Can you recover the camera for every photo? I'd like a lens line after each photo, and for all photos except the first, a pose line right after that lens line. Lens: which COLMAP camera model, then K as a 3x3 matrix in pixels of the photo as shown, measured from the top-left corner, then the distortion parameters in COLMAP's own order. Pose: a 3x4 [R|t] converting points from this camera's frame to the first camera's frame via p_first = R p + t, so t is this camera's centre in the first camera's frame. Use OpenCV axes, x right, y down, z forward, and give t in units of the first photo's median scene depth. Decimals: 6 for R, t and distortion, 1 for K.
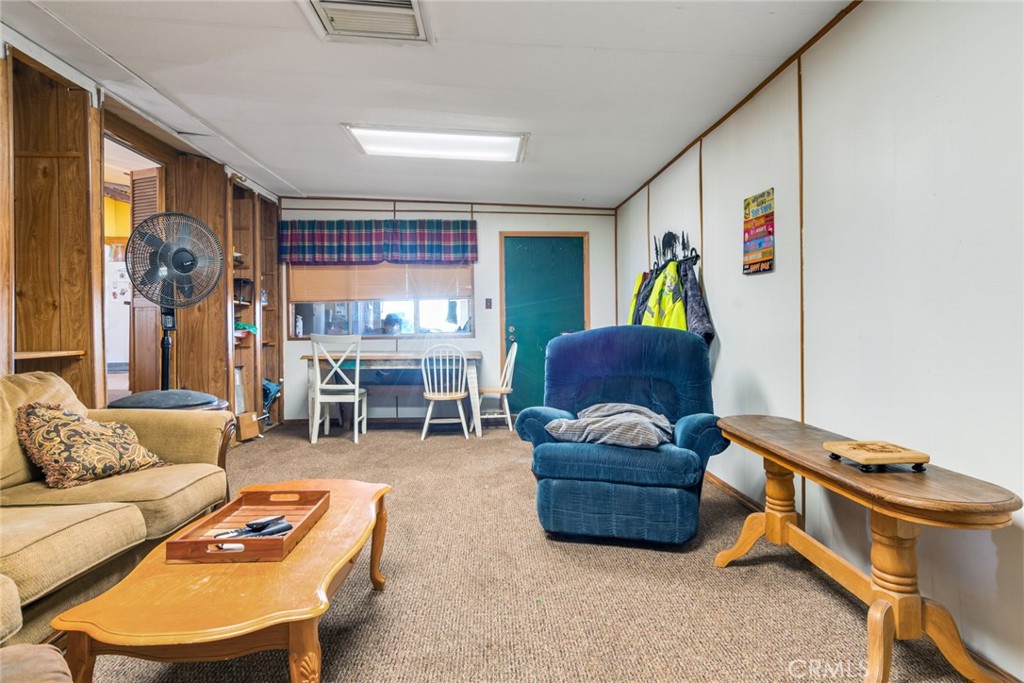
lens RADIAL K [[612.9, 0, 529.7], [0, 612.9, 324.4], [0, 0, 1]] dist [-0.009188, -0.002259]
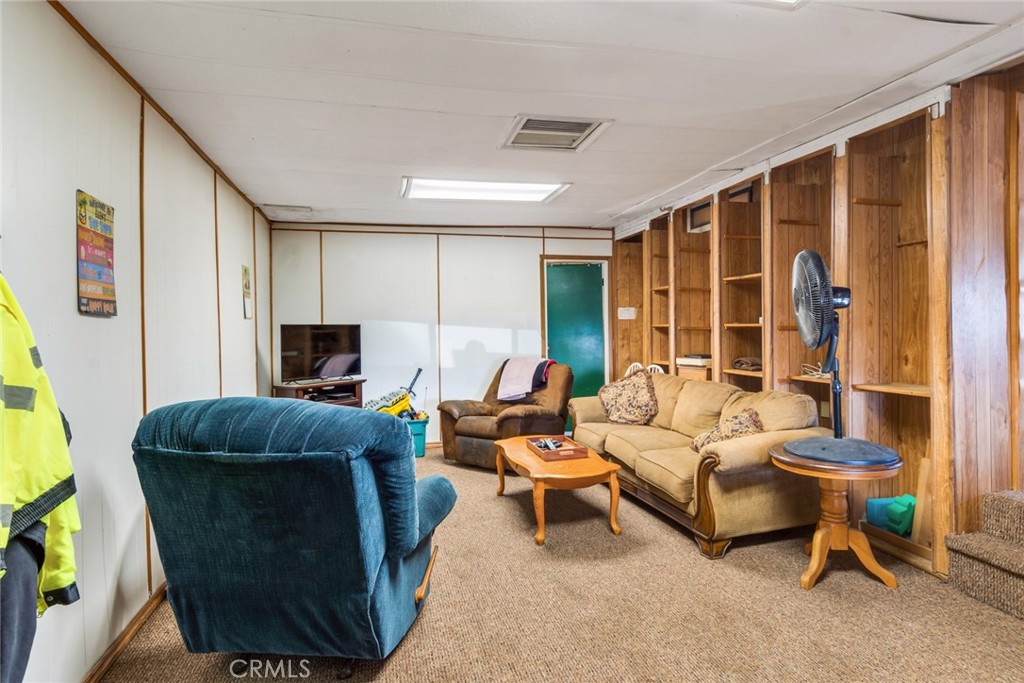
lens RADIAL K [[612.9, 0, 529.7], [0, 612.9, 324.4], [0, 0, 1]] dist [-0.009188, -0.002259]
pose [[-0.984042, 0.014533, -0.177343, 0.021718], [0.015550, 0.999870, -0.004344, -0.063752], [0.177257, -0.007033, -0.984139, 1.762565]]
